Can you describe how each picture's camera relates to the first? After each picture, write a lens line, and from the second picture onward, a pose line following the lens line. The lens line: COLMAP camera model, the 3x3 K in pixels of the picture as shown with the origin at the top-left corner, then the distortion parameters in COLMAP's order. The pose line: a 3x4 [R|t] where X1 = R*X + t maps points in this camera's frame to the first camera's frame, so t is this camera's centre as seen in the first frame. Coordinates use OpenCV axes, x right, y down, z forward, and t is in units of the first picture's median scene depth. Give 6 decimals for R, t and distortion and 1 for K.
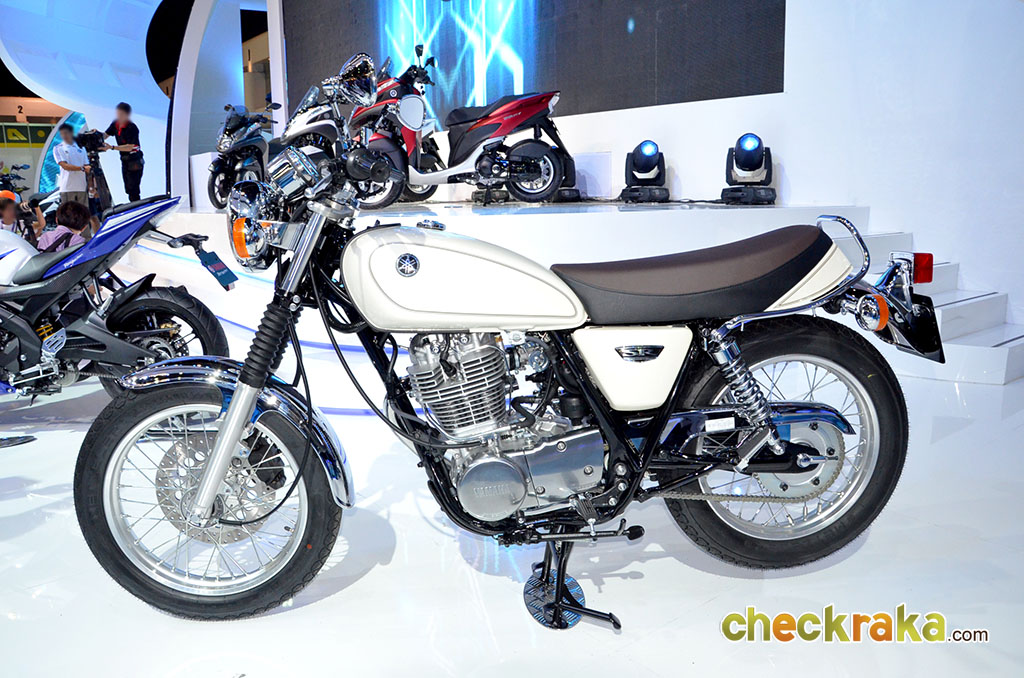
lens RADIAL K [[790.3, 0, 512.0], [0, 790.3, 339.0], [0, 0, 1]] dist [-0.087617, 0.001541]
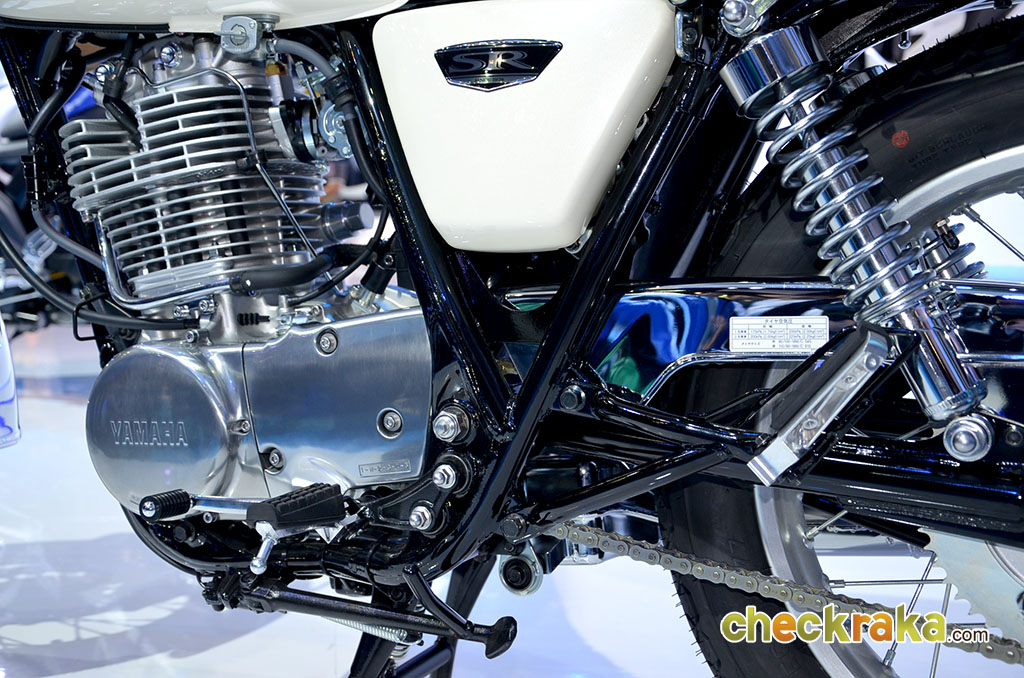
lens RADIAL K [[1406.8, 0, 512.0], [0, 1406.8, 339.0], [0, 0, 1]] dist [0.004342, 0.012084]
pose [[0.863256, 0.090482, -0.496590, 0.144812], [-0.145896, 0.986538, -0.073867, 0.053743], [0.483221, 0.136216, 0.864837, 0.150904]]
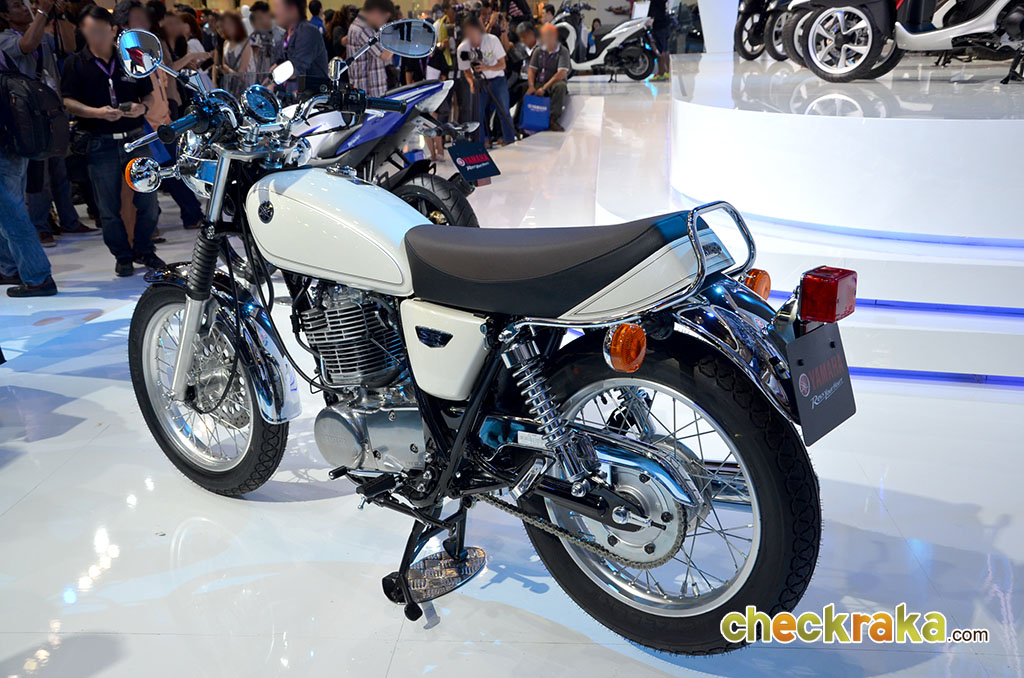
lens RADIAL K [[1070.2, 0, 512.0], [0, 1070.2, 339.0], [0, 0, 1]] dist [0.128629, 0.006493]
pose [[0.733193, 0.207288, -0.647657, 0.314717], [-0.133650, 0.977758, 0.161639, -0.058935], [0.666758, -0.031953, 0.744589, 0.039708]]
